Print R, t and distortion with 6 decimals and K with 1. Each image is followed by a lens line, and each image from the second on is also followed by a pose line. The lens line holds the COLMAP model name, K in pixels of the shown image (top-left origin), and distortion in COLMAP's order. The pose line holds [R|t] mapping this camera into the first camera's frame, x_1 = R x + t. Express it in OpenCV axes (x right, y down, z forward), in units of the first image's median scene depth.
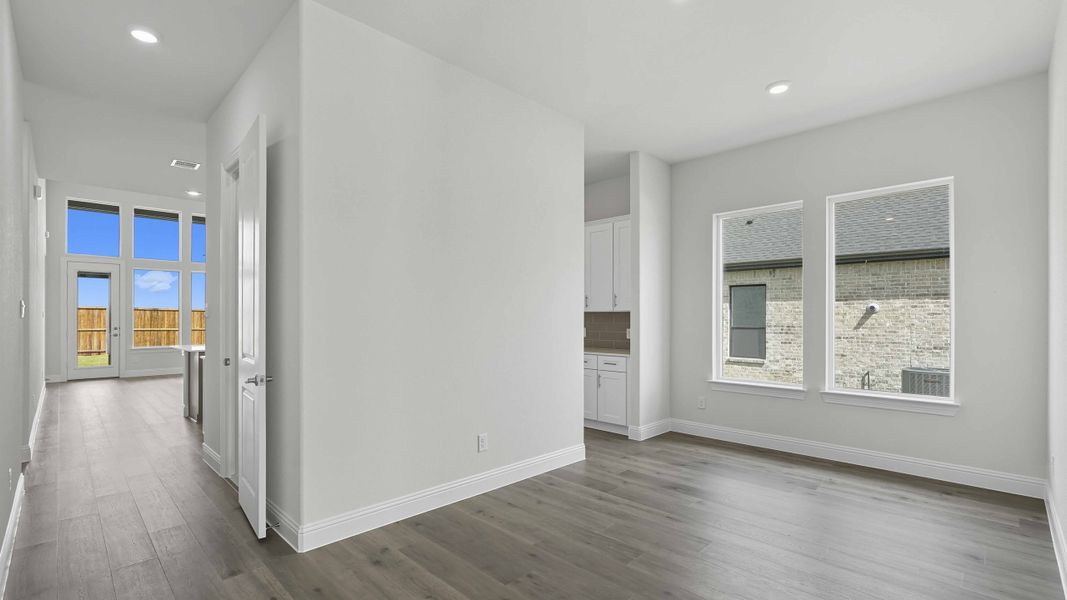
lens RADIAL K [[475.2, 0, 530.3], [0, 475.2, 323.7], [0, 0, 1]] dist [-0.000004, 0.000404]
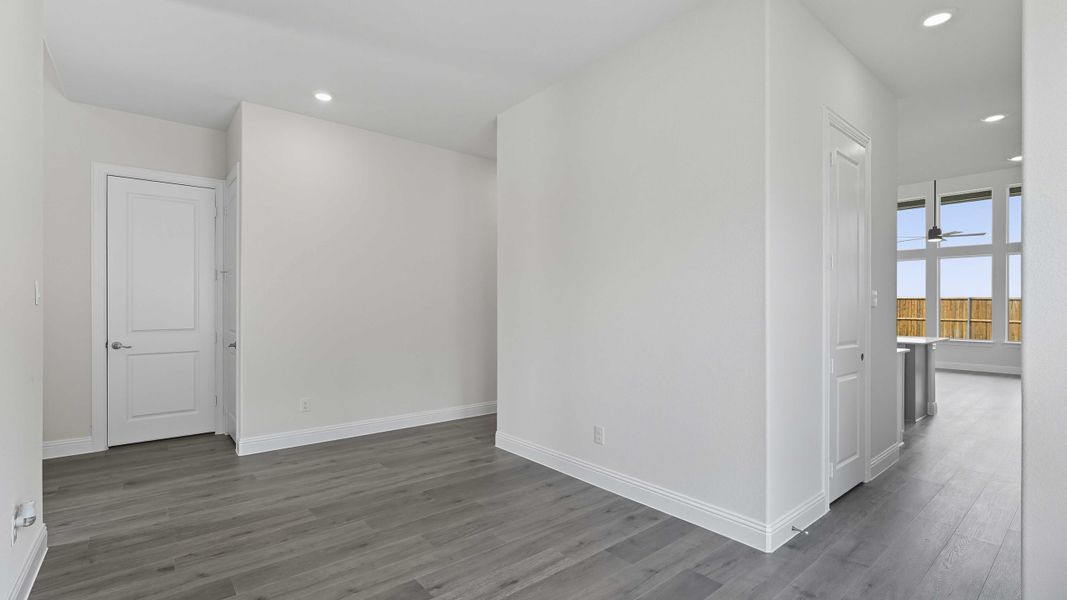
lens RADIAL K [[472.2, 0, 522.9], [0, 472.2, 301.1], [0, 0, 1]] dist [0.003215, 0.000700]
pose [[-0.105164, -0.017329, -0.994304, 0.880954], [-0.011974, 0.999798, -0.016158, -0.003764], [0.994383, 0.010207, -0.105350, 0.947240]]
